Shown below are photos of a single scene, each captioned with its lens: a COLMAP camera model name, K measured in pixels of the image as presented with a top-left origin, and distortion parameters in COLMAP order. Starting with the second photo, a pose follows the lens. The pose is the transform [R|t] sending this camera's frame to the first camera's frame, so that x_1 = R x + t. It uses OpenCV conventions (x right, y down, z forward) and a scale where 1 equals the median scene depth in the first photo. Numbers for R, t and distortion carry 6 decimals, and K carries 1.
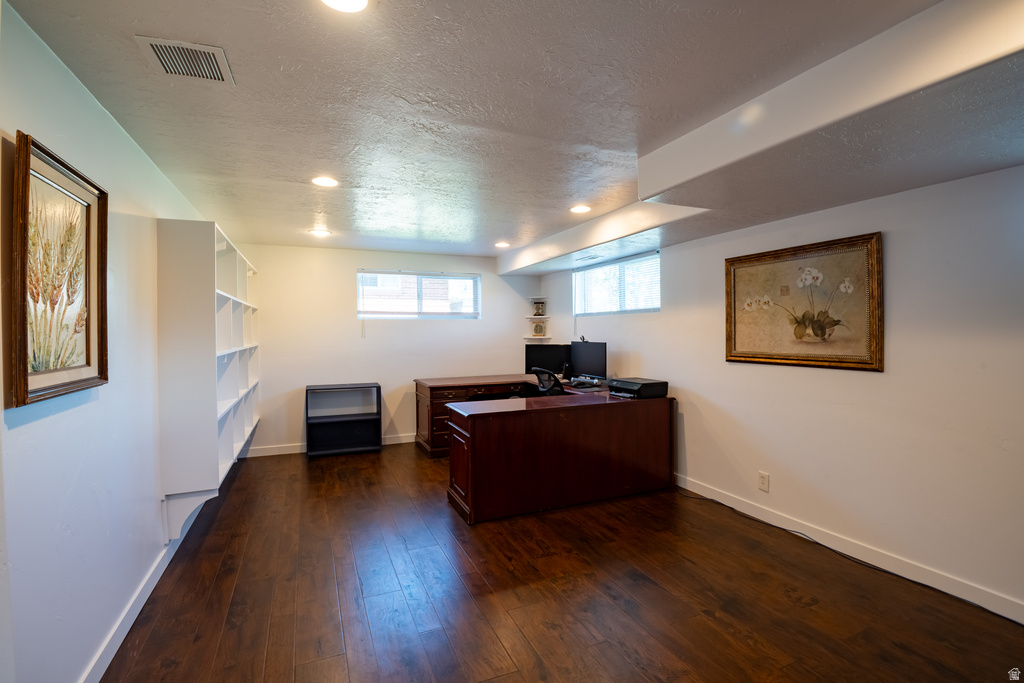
lens RADIAL K [[469.9, 0, 510.6], [0, 469.9, 332.3], [0, 0, 1]] dist [-0.028265, -0.000608]
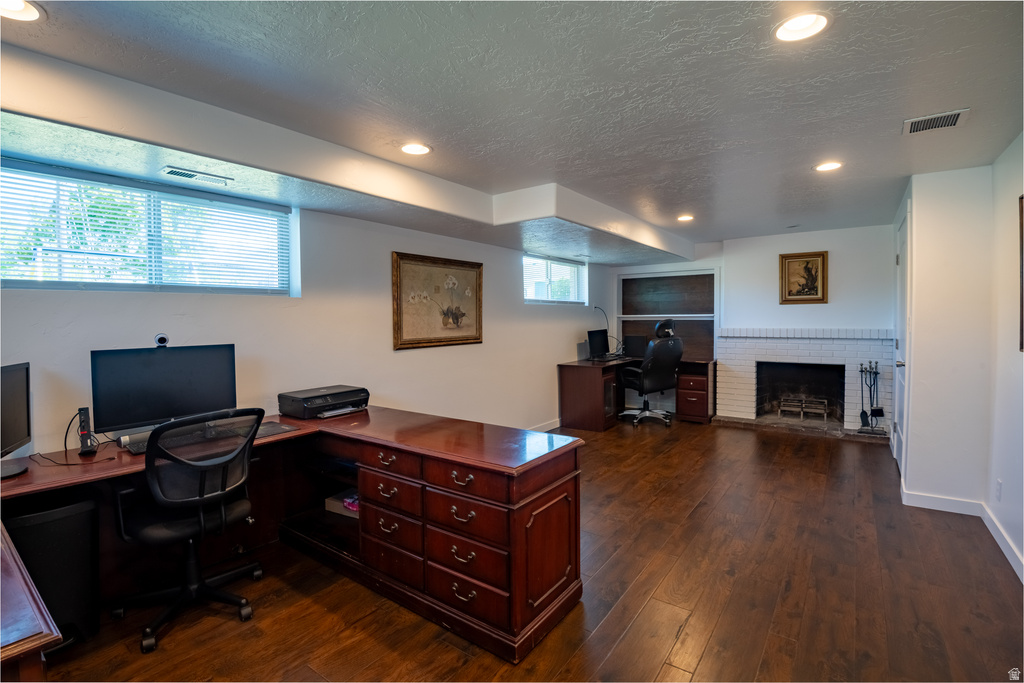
lens RADIAL K [[469.9, 0, 510.6], [0, 469.9, 332.3], [0, 0, 1]] dist [-0.028265, -0.000608]
pose [[-0.510518, -0.019963, 0.859635, -0.662500], [0.010903, 0.999500, 0.029686, -0.006446], [-0.859798, 0.024528, -0.510045, 1.524728]]
